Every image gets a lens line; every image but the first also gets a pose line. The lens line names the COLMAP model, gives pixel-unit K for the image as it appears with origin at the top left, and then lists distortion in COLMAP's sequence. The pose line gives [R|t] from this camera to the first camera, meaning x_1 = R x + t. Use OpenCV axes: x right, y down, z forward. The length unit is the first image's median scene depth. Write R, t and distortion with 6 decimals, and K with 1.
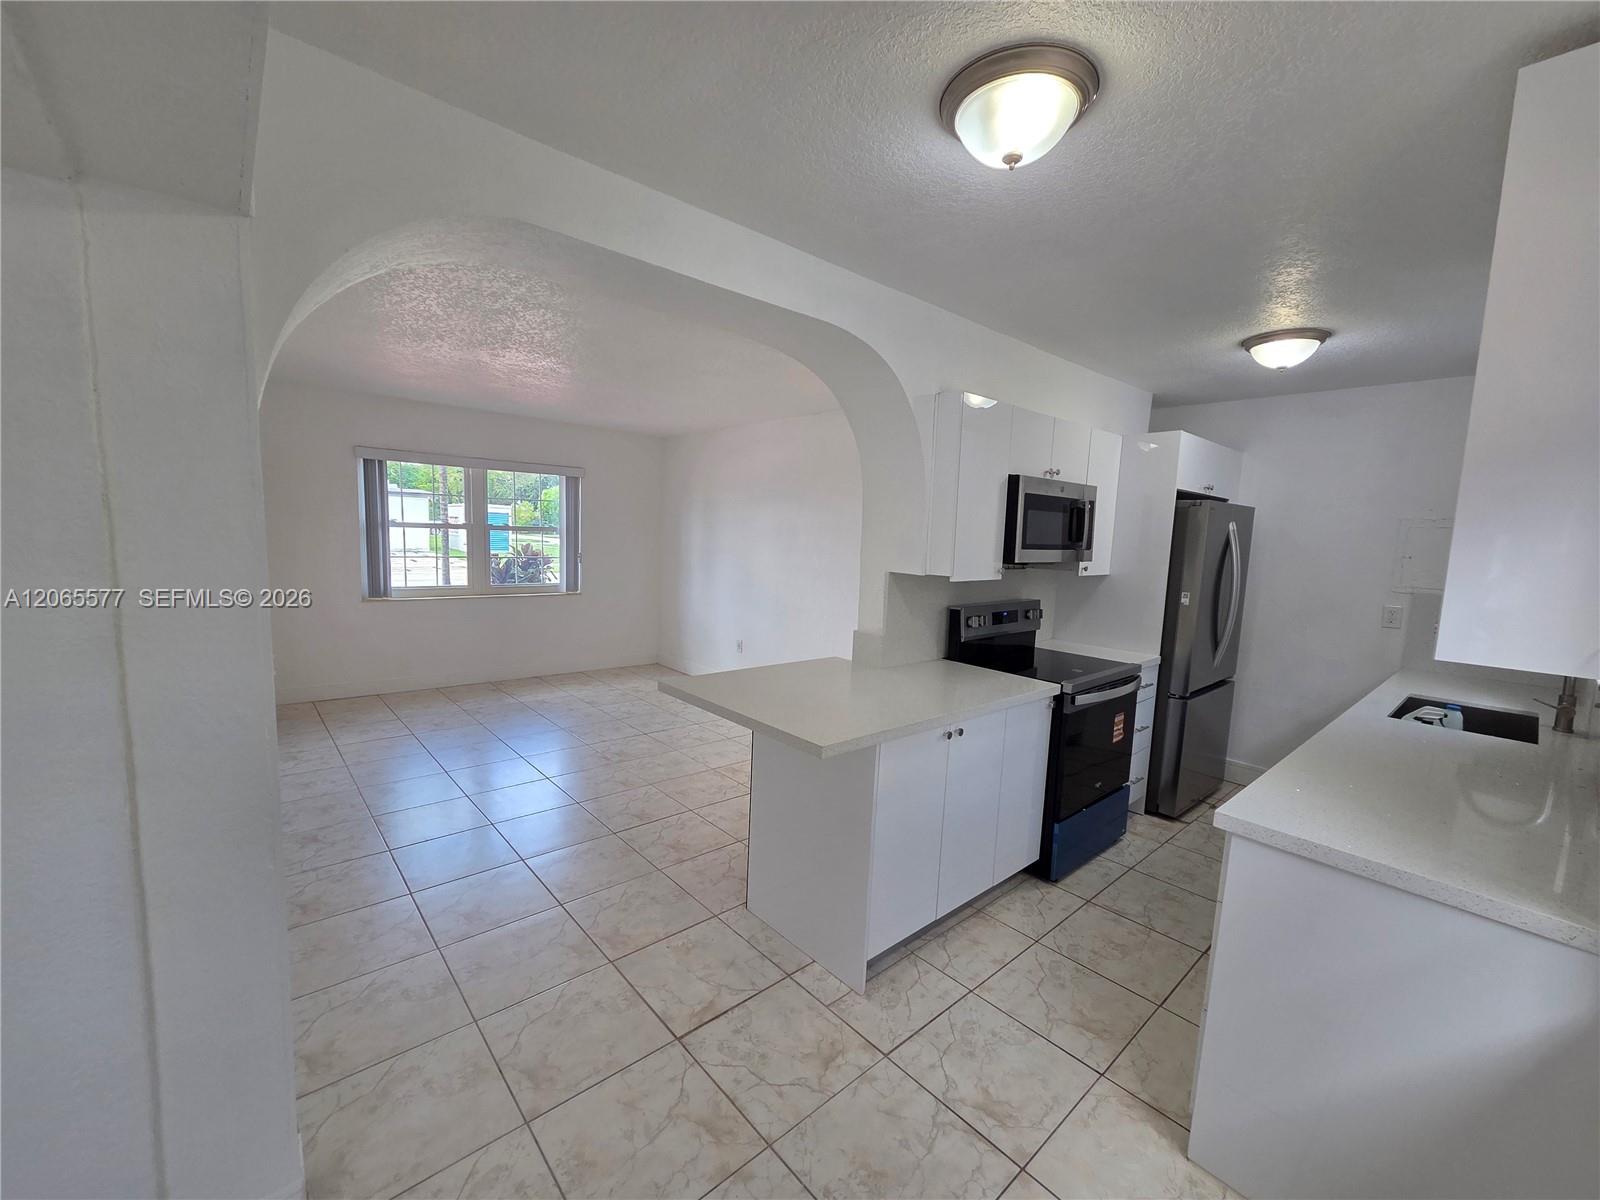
lens RADIAL K [[662.2, 0, 796.4], [0, 662.2, 602.7], [0, 0, 1]] dist [0.002438, 0.000045]
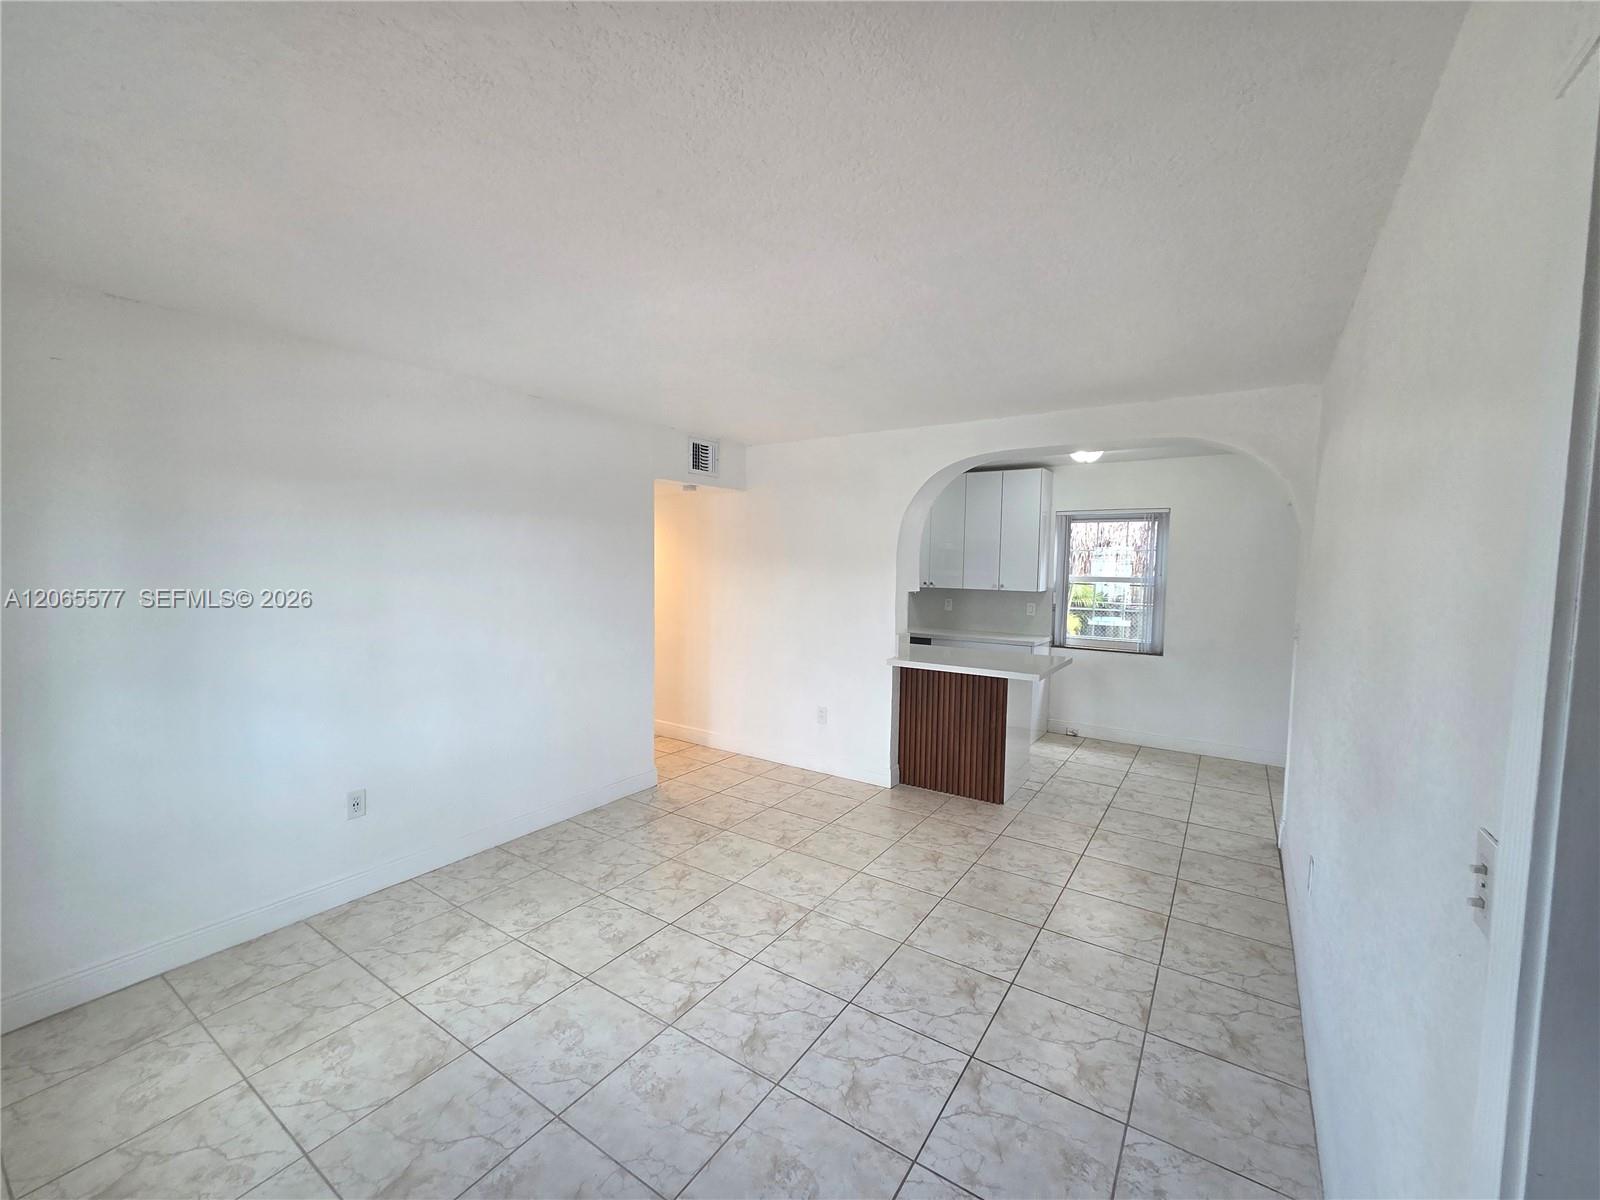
lens RADIAL K [[637.9, 0, 820.6], [0, 637.9, 601.9], [0, 0, 1]] dist [0.001611, 0.000041]
pose [[-0.268535, -0.104376, 0.957598, -1.224915], [0.081508, 0.988085, 0.130556, -0.230035], [-0.959815, 0.113110, -0.256828, 1.563449]]
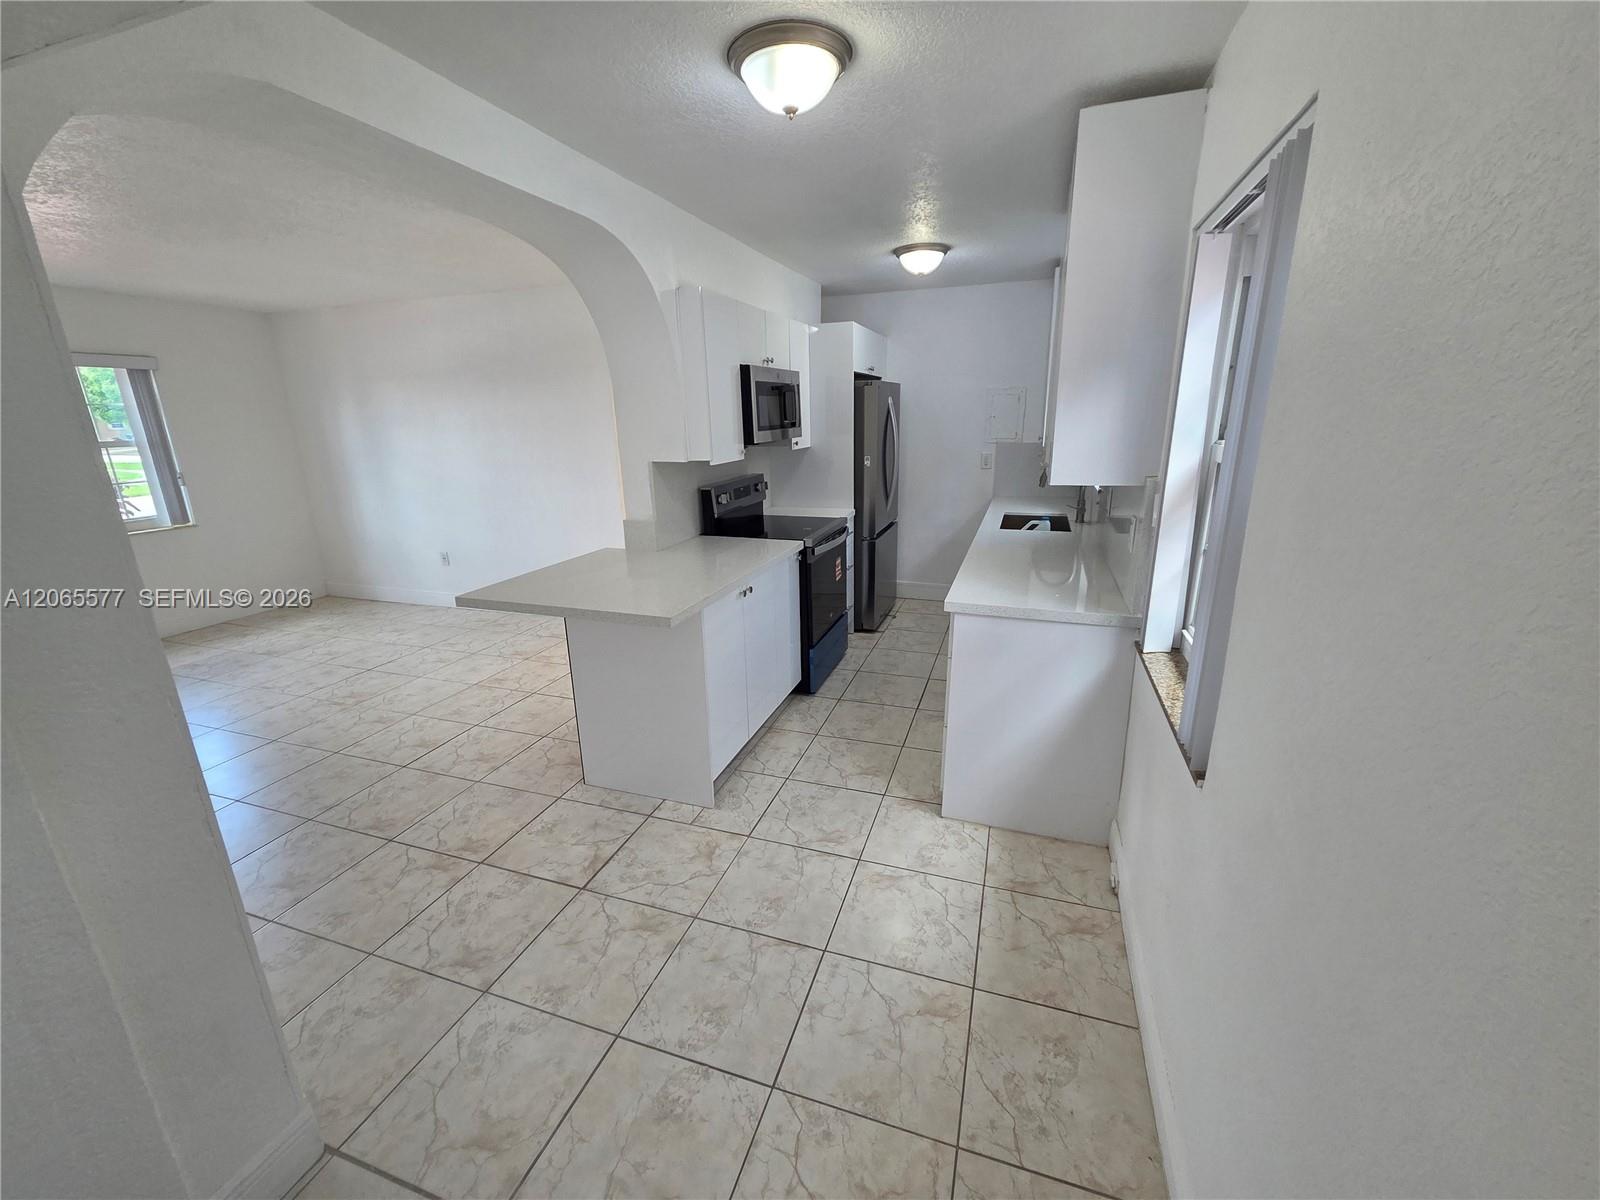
lens RADIAL K [[665.8, 0, 807.6], [0, 665.8, 600.8], [0, 0, 1]] dist [0.001341, -0.000158]
pose [[0.862900, -0.190145, 0.468240, -0.191290], [0.106765, 0.974196, 0.198853, -0.013736], [-0.493968, -0.121599, 0.860935, -0.088527]]
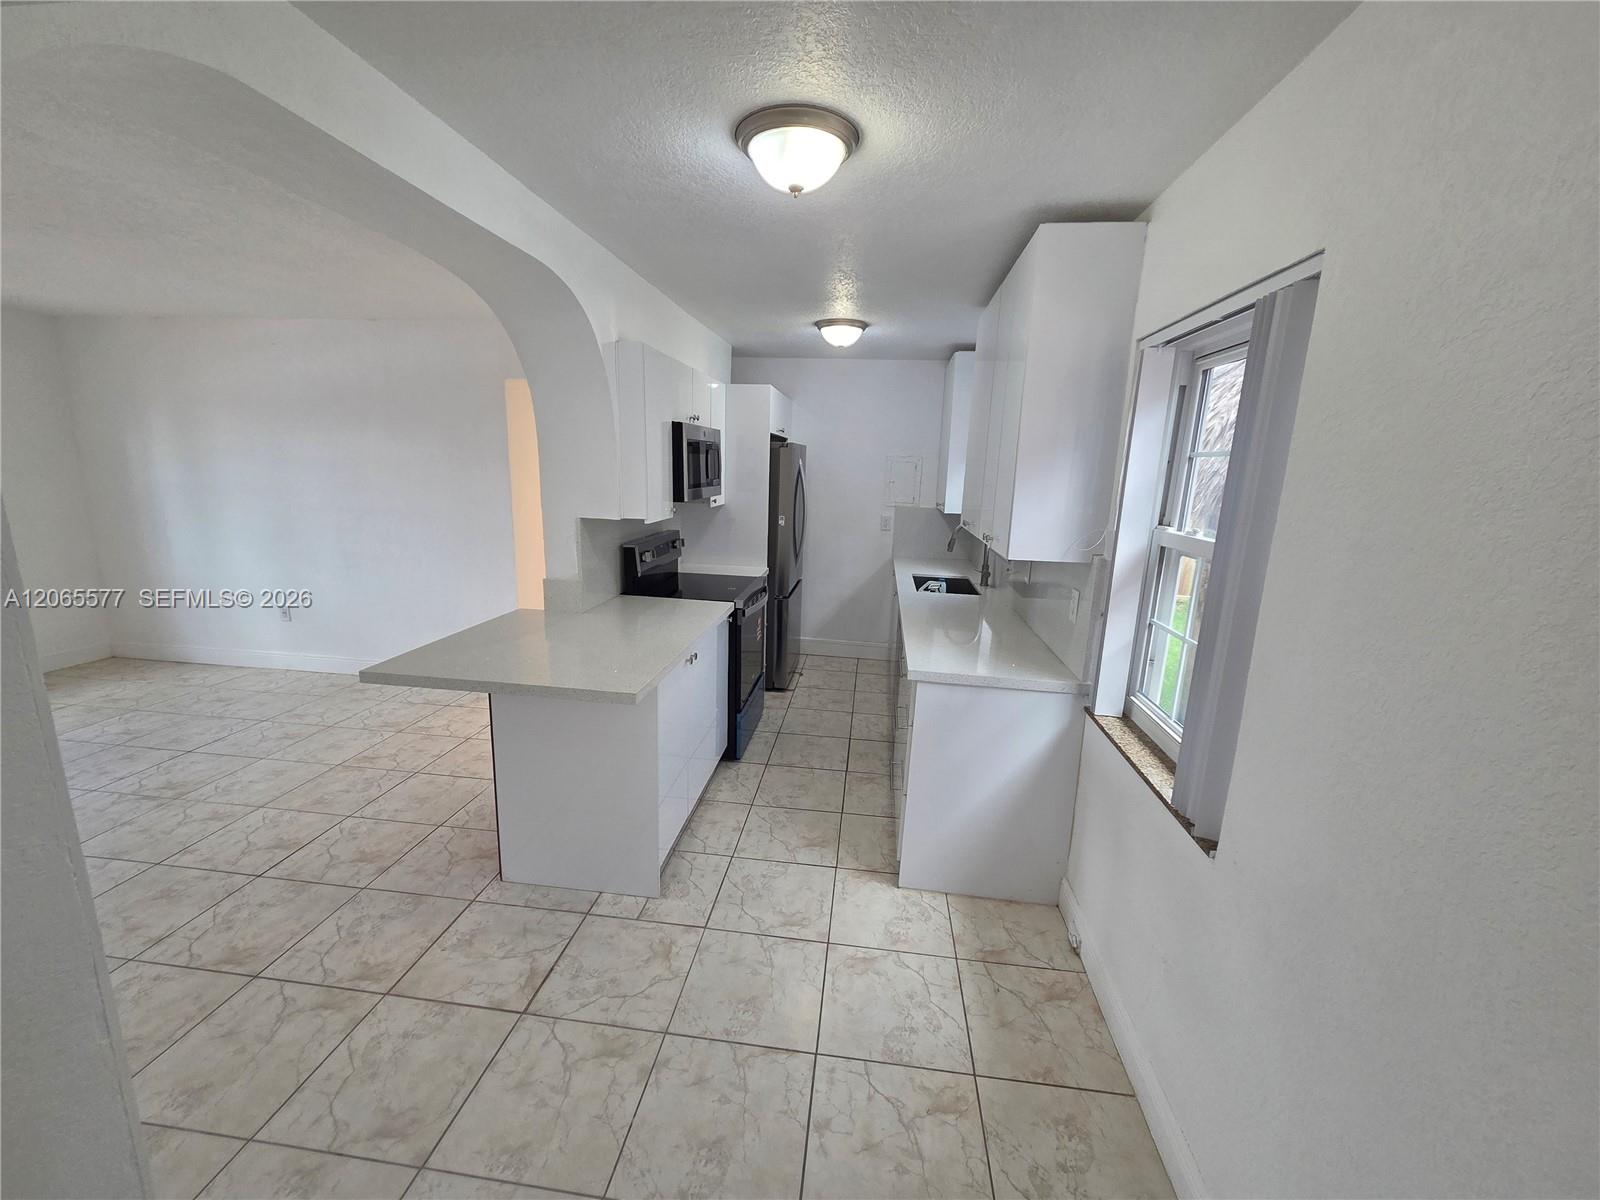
lens RADIAL K [[660.7, 0, 809.3], [0, 660.7, 601.9], [0, 0, 1]] dist [0.002337, -0.000183]
pose [[0.739738, -0.150017, 0.655959, -0.278603], [0.067136, 0.986422, 0.149883, -0.046718], [-0.669537, -0.066836, 0.739766, 0.013141]]
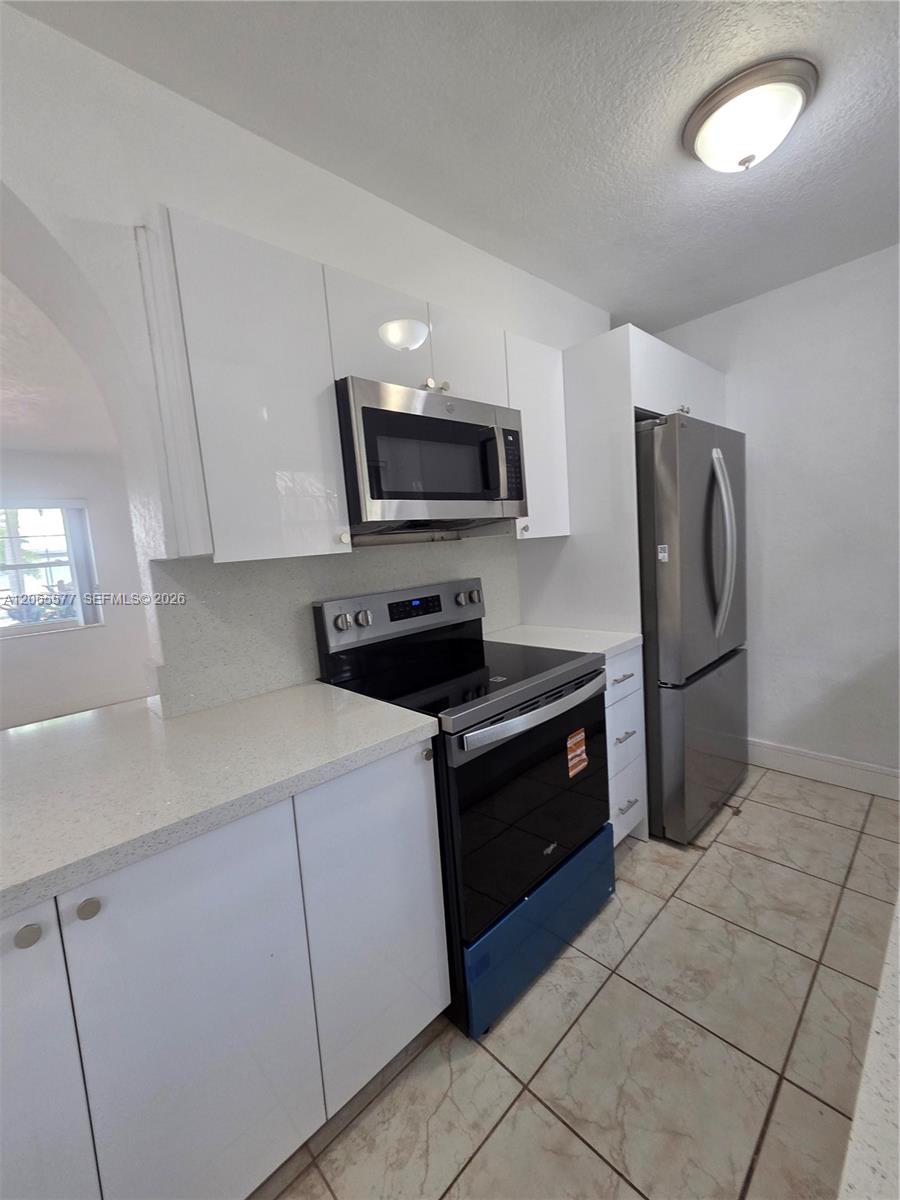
lens RADIAL K [[499.4, 0, 450.0], [0, 499.4, 600.0], [0, 0, 1]] dist [0.001341, -0.000158]
pose [[0.992680, -0.117547, 0.027732, 0.391458], [0.117598, 0.993061, -0.000219, 0.021059], [-0.027514, 0.003479, 0.999615, 0.535803]]
